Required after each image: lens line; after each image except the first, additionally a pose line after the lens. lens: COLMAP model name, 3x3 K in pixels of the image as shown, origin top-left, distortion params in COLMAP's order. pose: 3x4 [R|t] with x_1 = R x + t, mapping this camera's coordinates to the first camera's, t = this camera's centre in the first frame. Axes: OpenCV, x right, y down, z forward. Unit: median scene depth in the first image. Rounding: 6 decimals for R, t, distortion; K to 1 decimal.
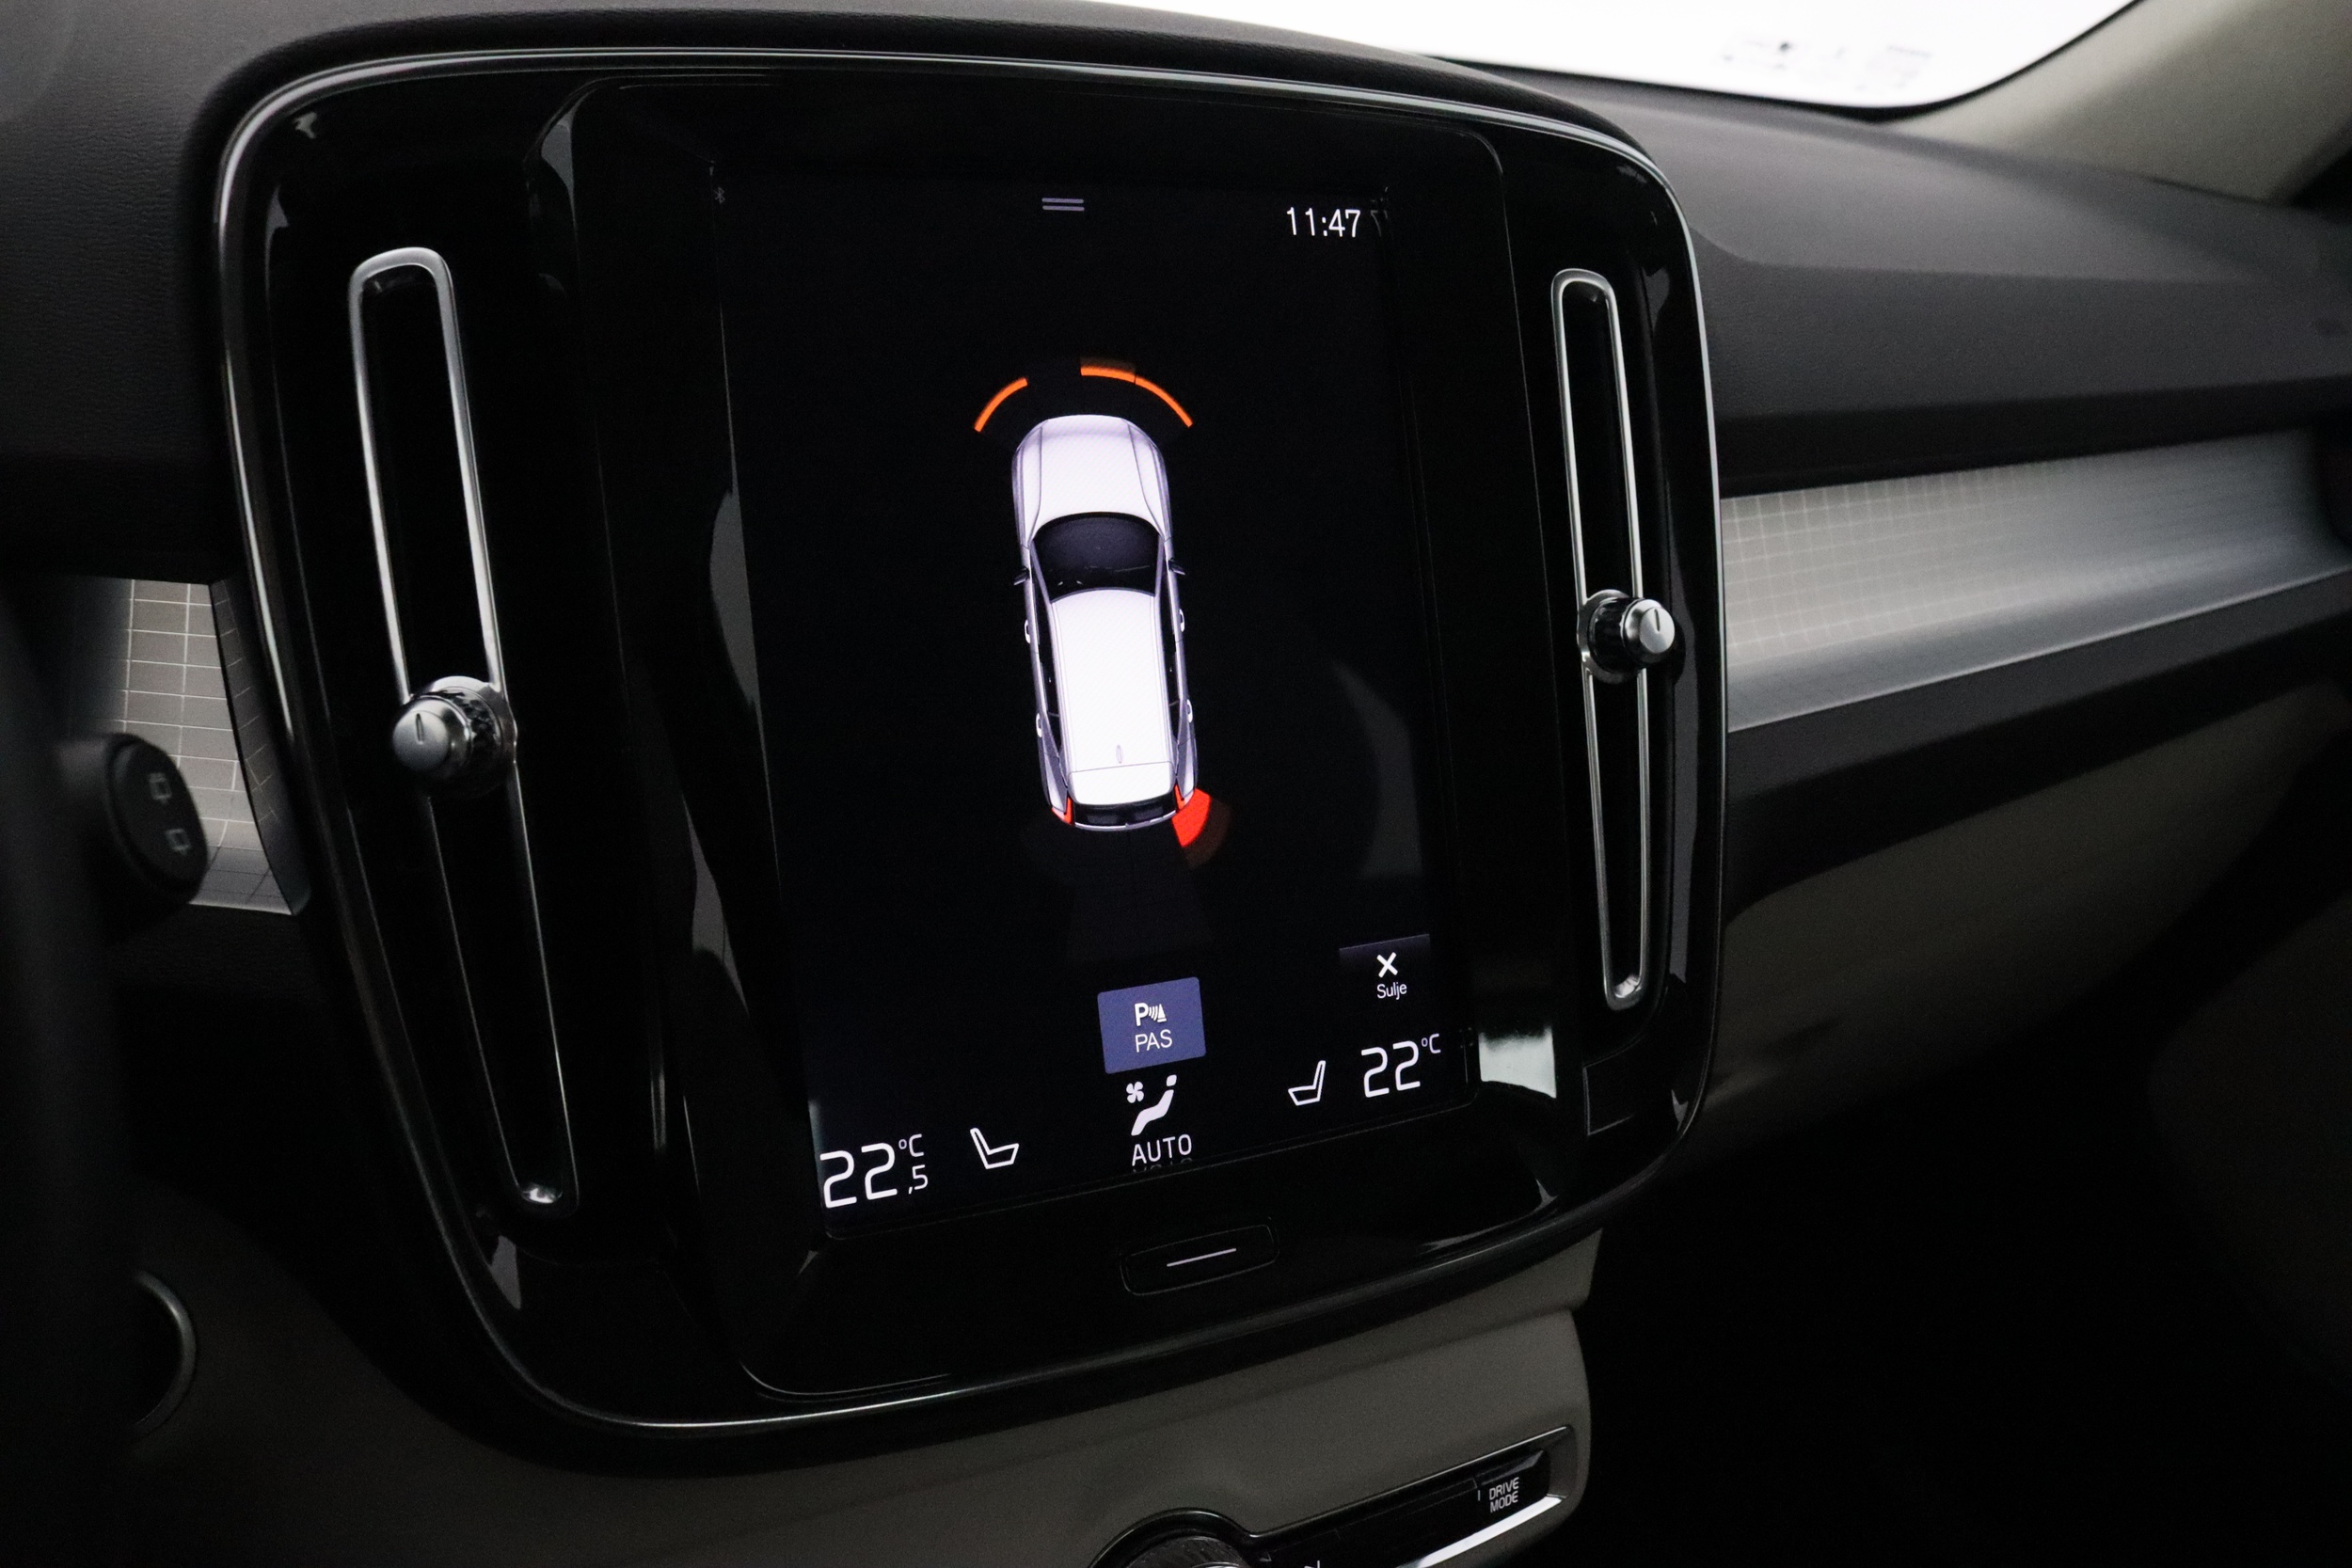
lens RADIAL K [[1969.2, 0, 1129.7], [0, 1969.2, 787.2], [0, 0, 1]] dist [-0.127068, 0.070711]
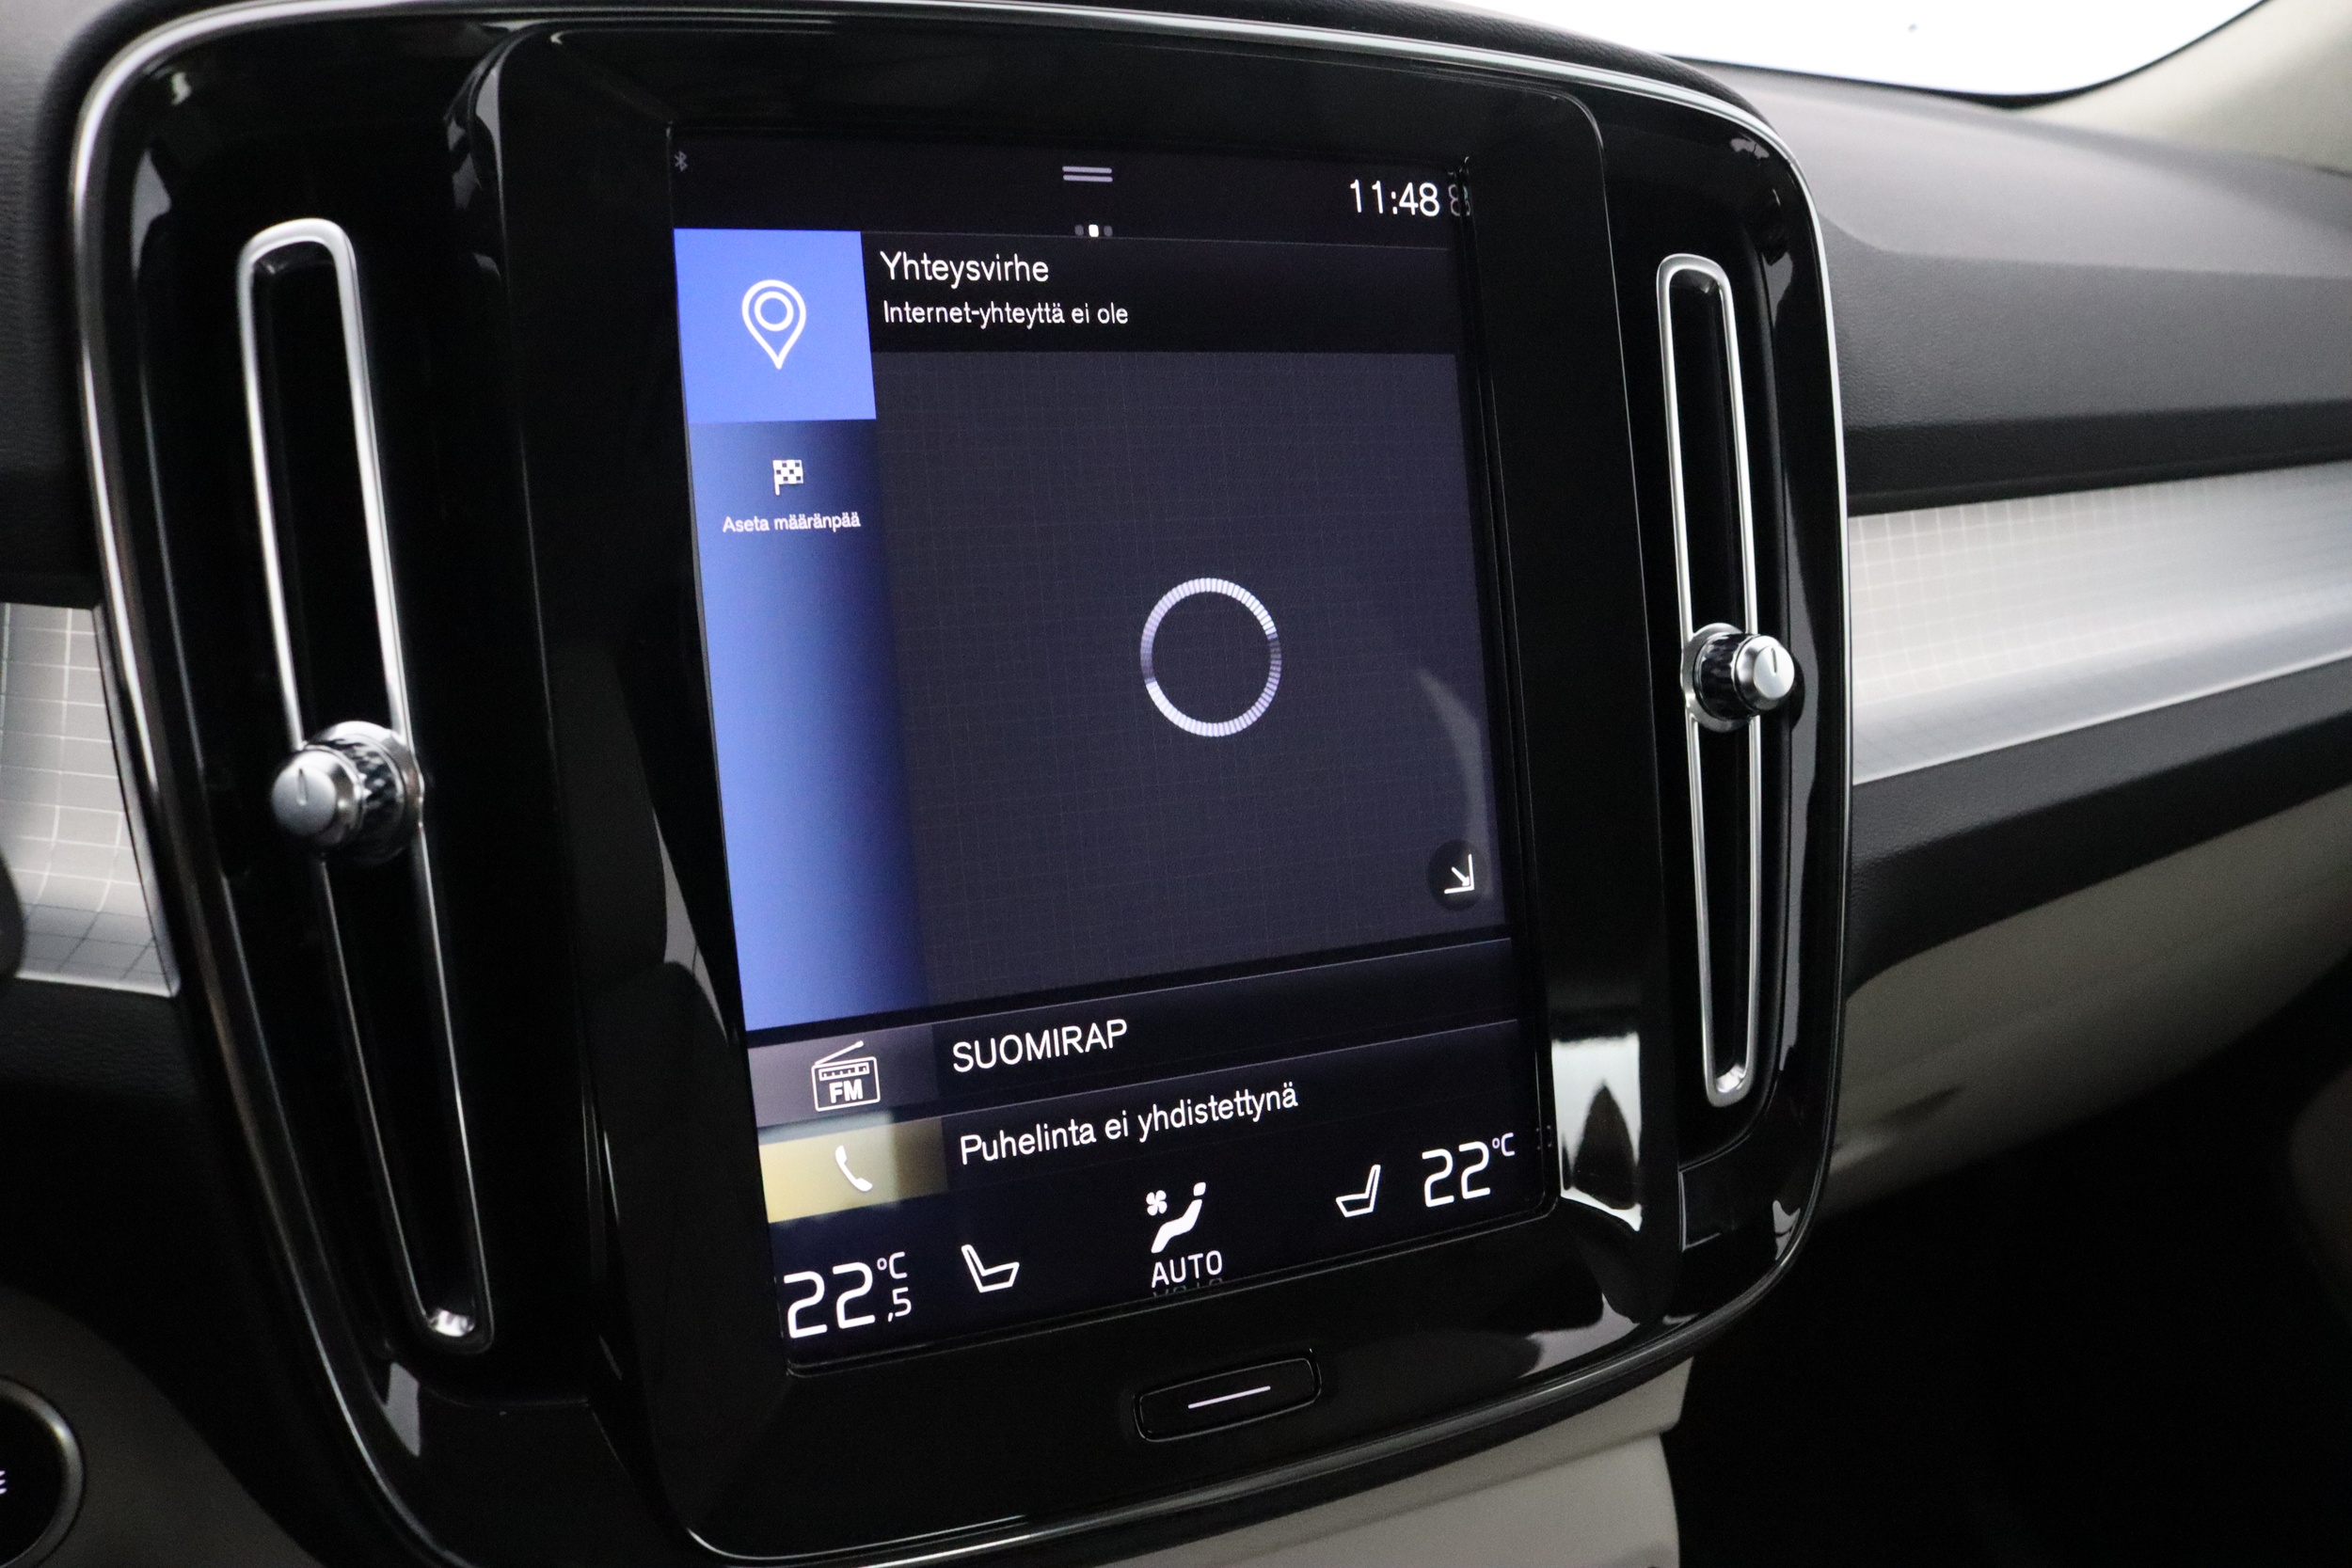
lens RADIAL K [[1969.2, 0, 1156.6], [0, 1969.2, 801.4], [0, 0, 1]] dist [-0.127068, 0.070711]
pose [[0.999197, 0.014296, -0.037443, 0.030868], [-0.014000, 0.999869, 0.008162, -0.027360], [0.037554, -0.007631, 0.999265, 0.130552]]
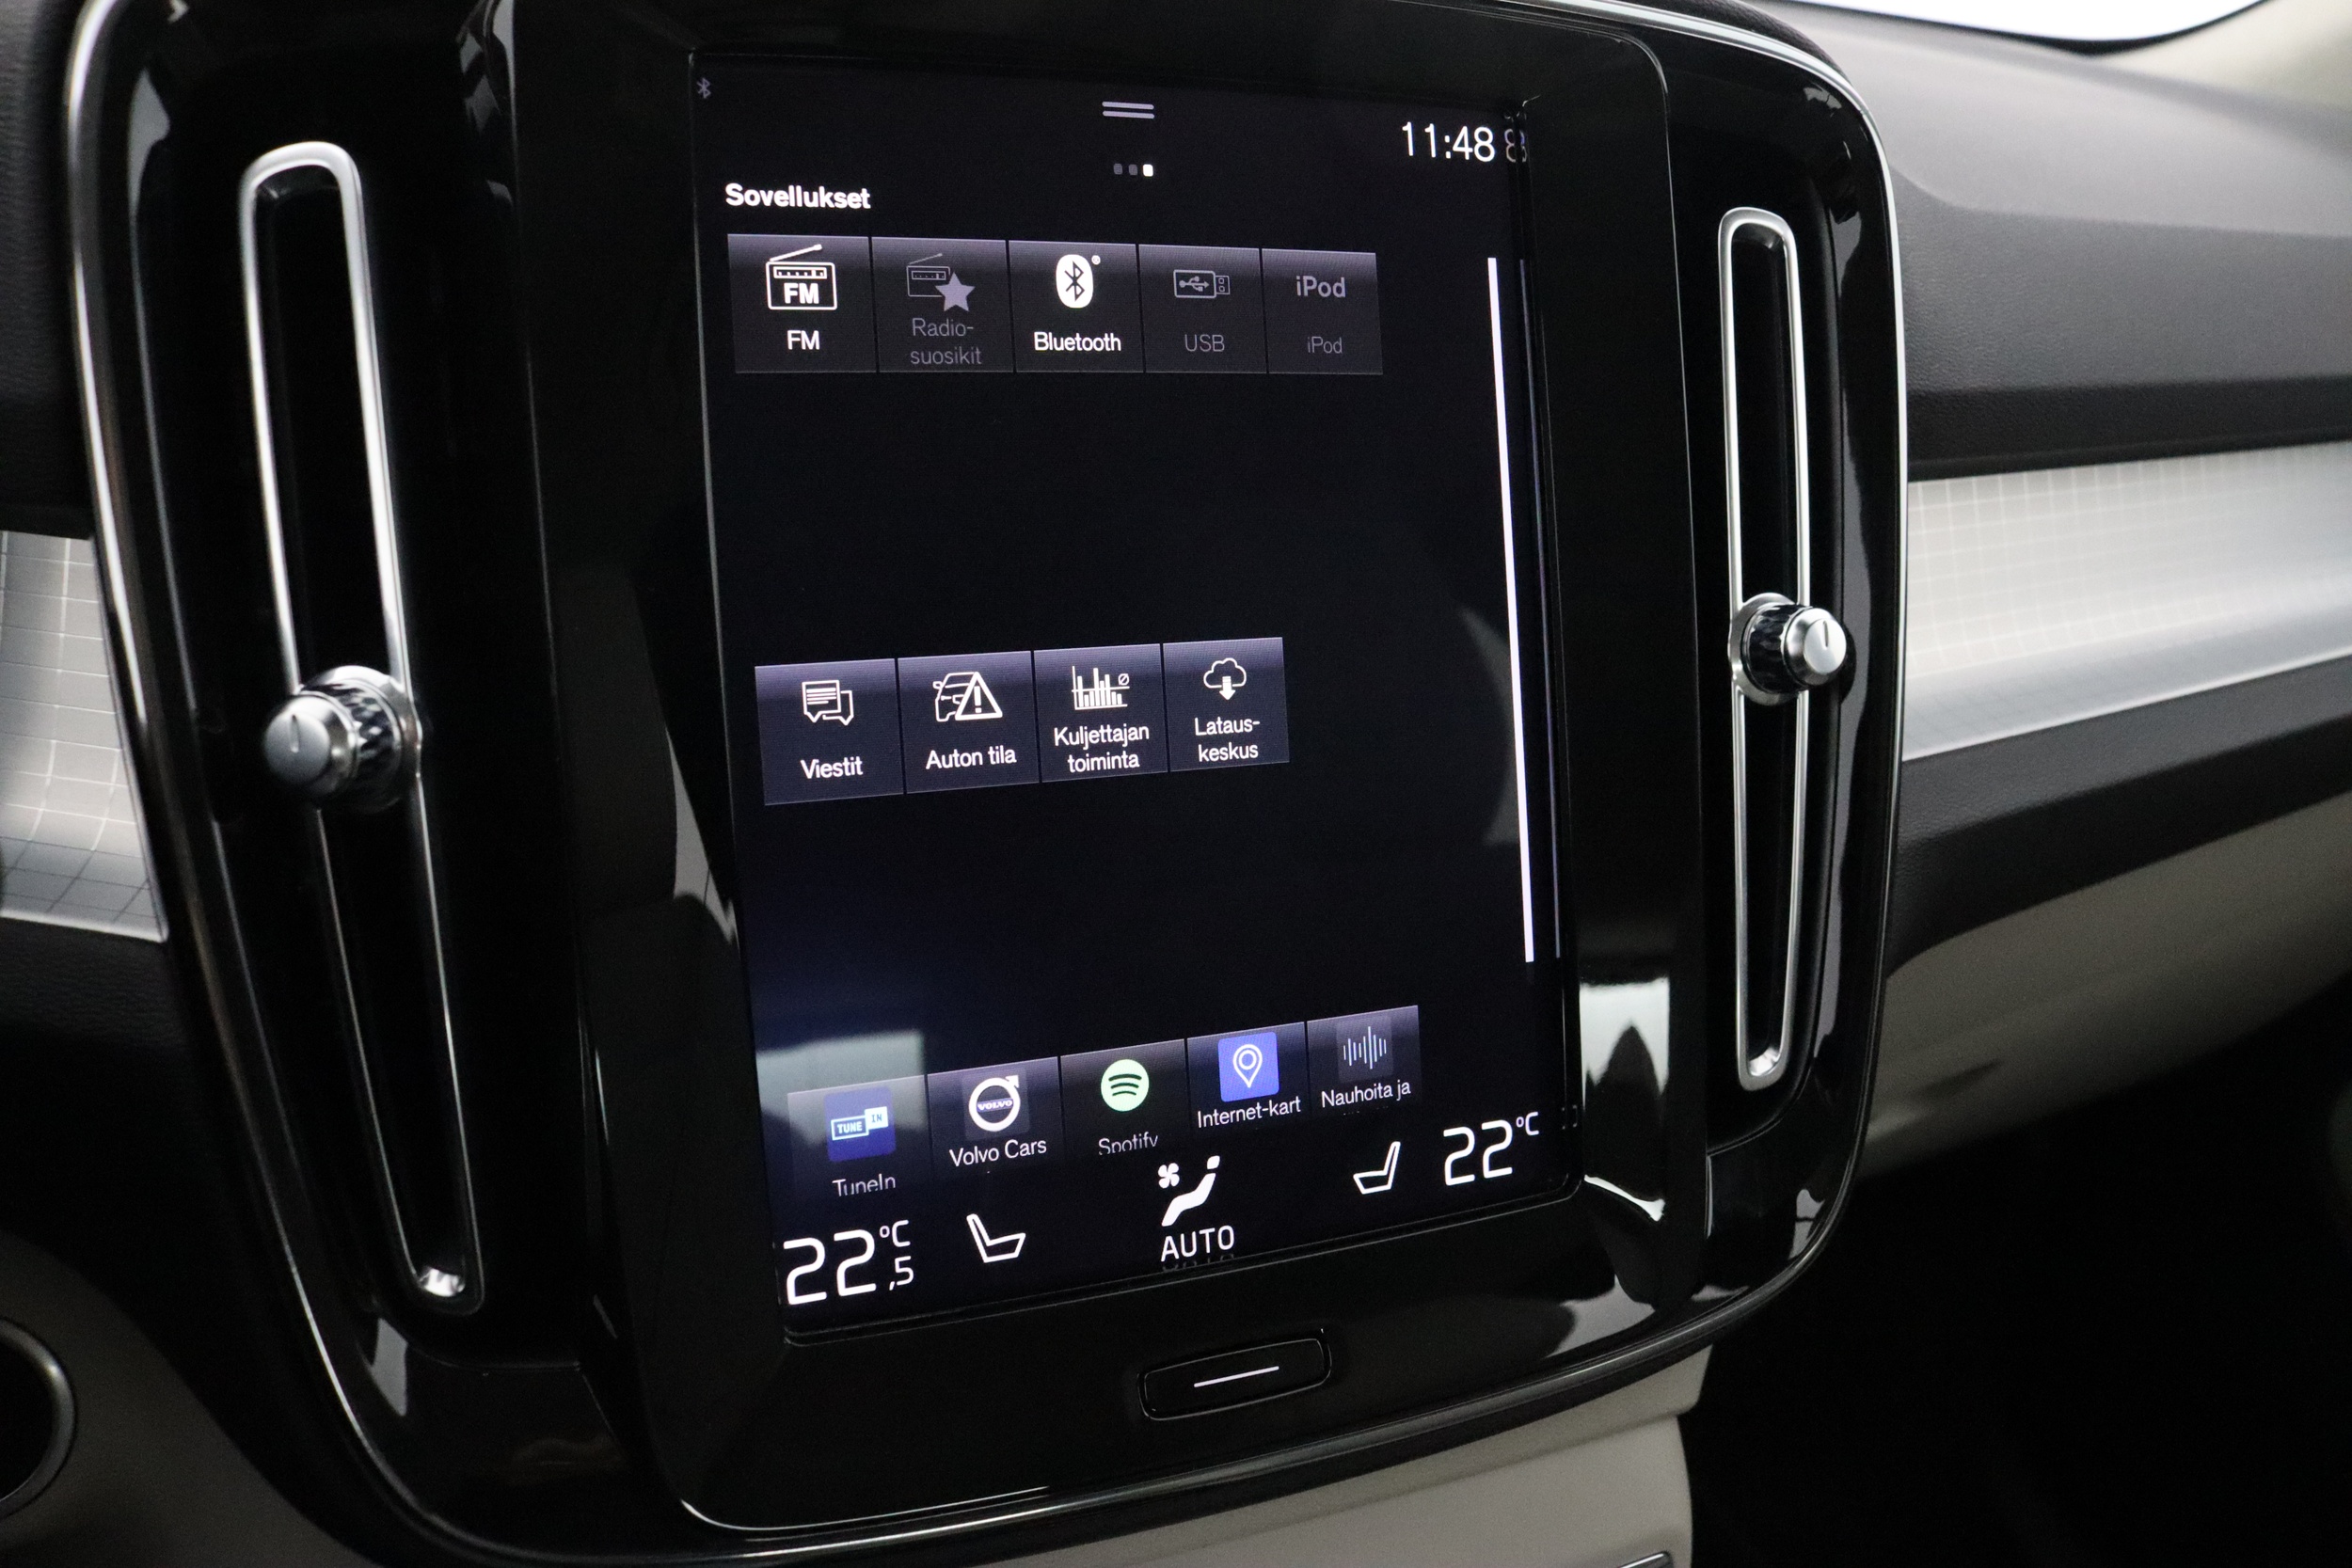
lens RADIAL K [[1969.2, 0, 1163.1], [0, 1969.2, 790.6], [0, 0, 1]] dist [-0.127068, 0.070711]
pose [[0.997492, 0.045601, -0.054126, 0.036458], [-0.043325, 0.998156, 0.042506, -0.043536], [0.055964, -0.040054, 0.997629, 0.156293]]
